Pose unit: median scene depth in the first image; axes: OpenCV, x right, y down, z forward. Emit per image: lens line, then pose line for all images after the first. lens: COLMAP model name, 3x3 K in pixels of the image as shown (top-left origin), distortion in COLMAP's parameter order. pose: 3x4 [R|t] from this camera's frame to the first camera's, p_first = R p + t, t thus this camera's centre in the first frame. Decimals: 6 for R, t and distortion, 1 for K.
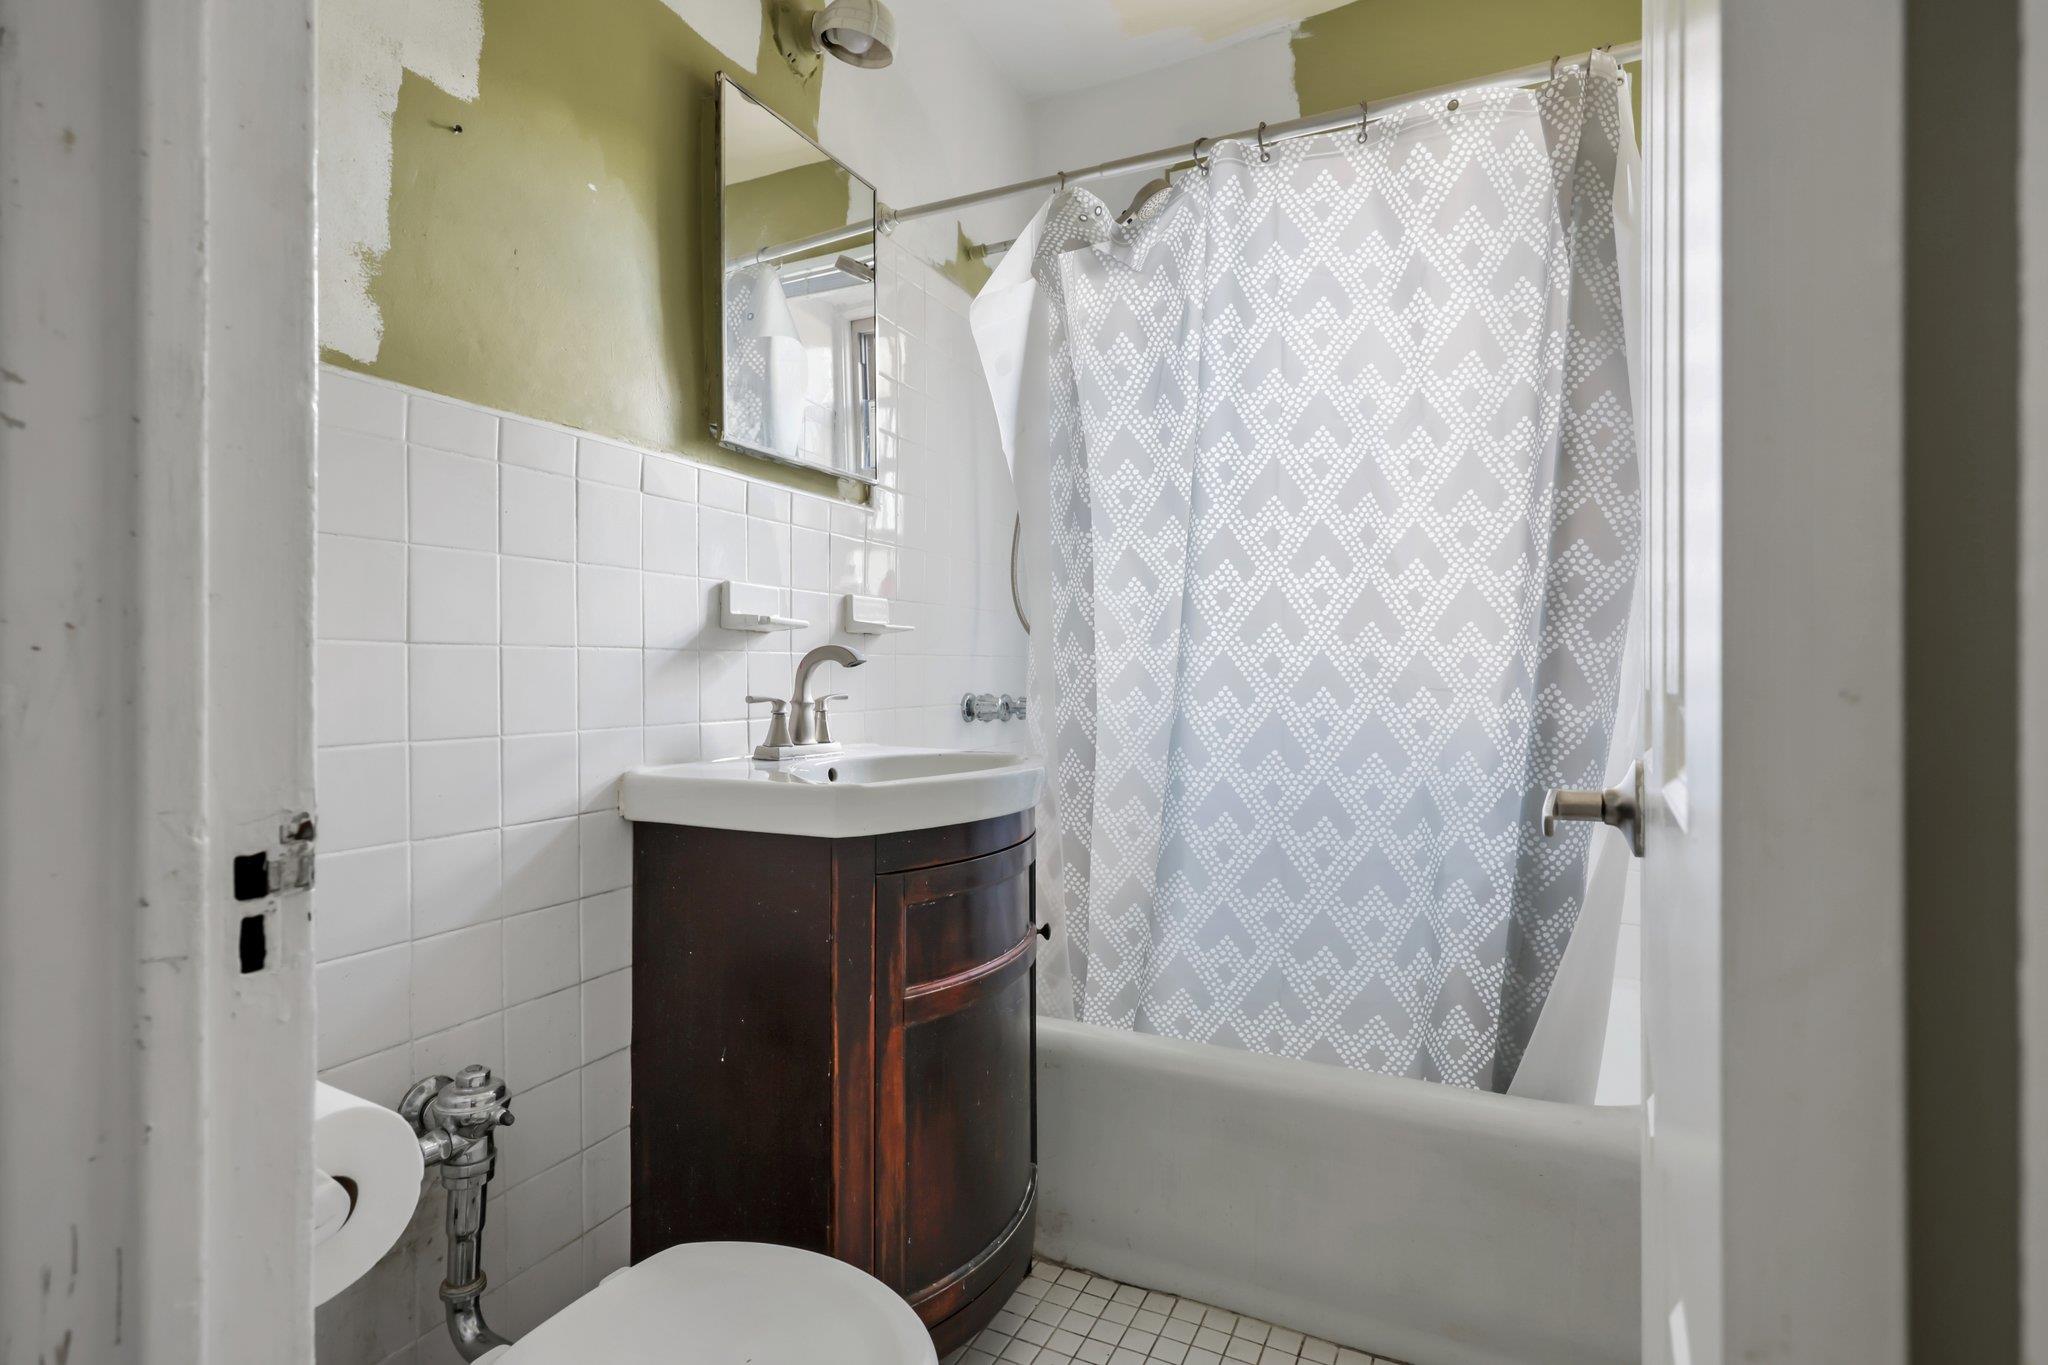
lens RADIAL K [[975.8, 0, 1032.7], [0, 975.8, 681.8], [0, 0, 1]] dist [-0.003496, -0.000340]
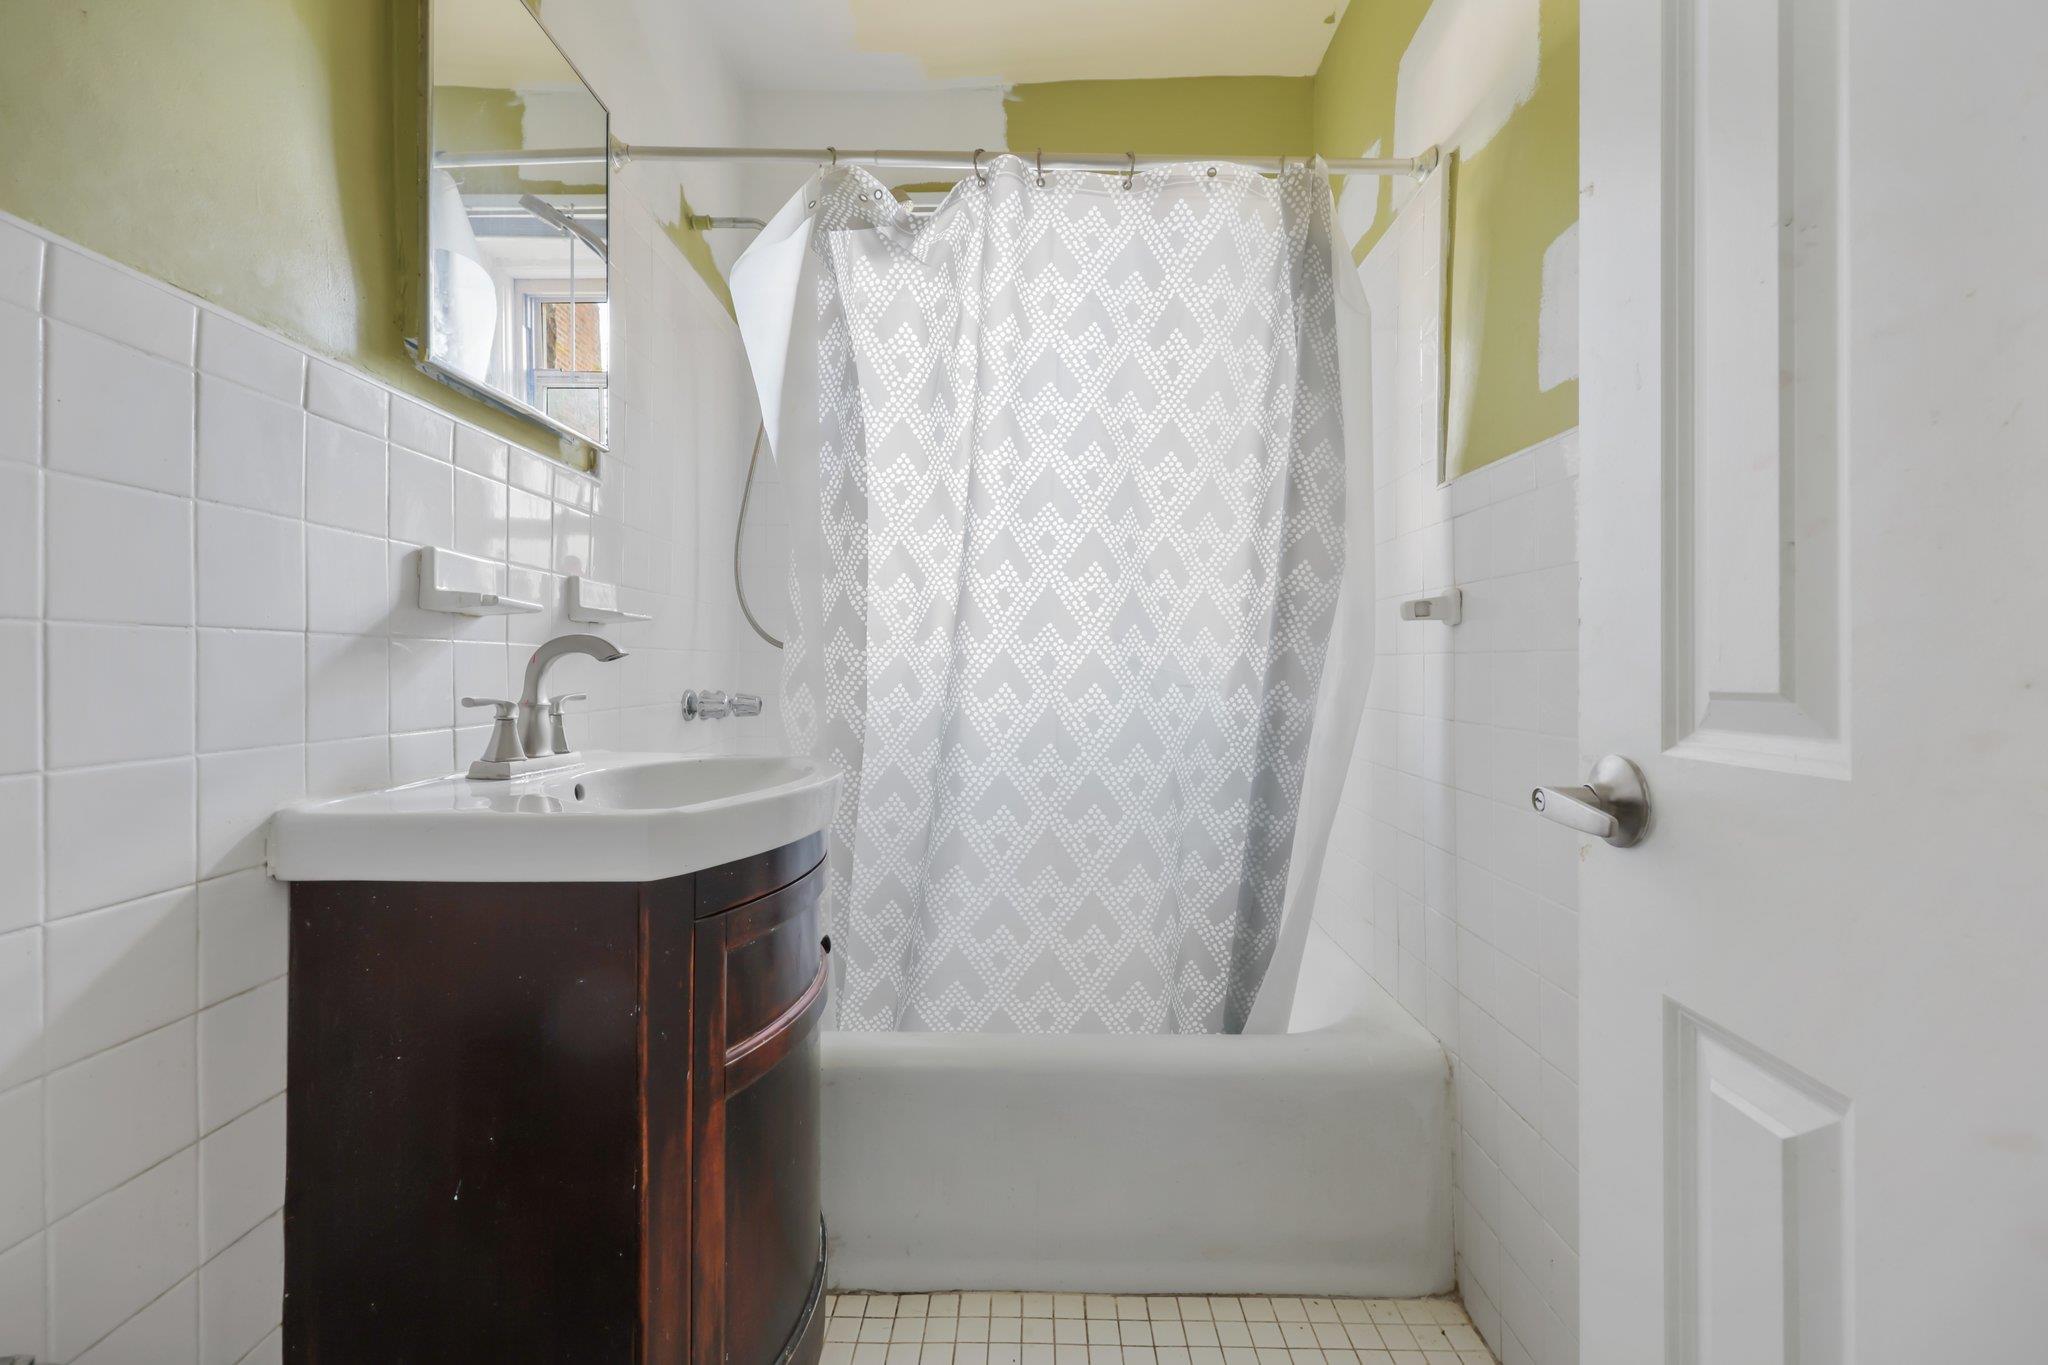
lens RADIAL K [[821.3, 0, 1022.2], [0, 821.3, 671.1], [0, 0, 1]] dist [-0.005680, 0.000957]
pose [[0.902551, 0.004229, 0.430562, -0.166703], [-0.001854, 0.999981, -0.005934, -0.003126], [-0.430579, 0.004558, 0.902541, 0.218733]]
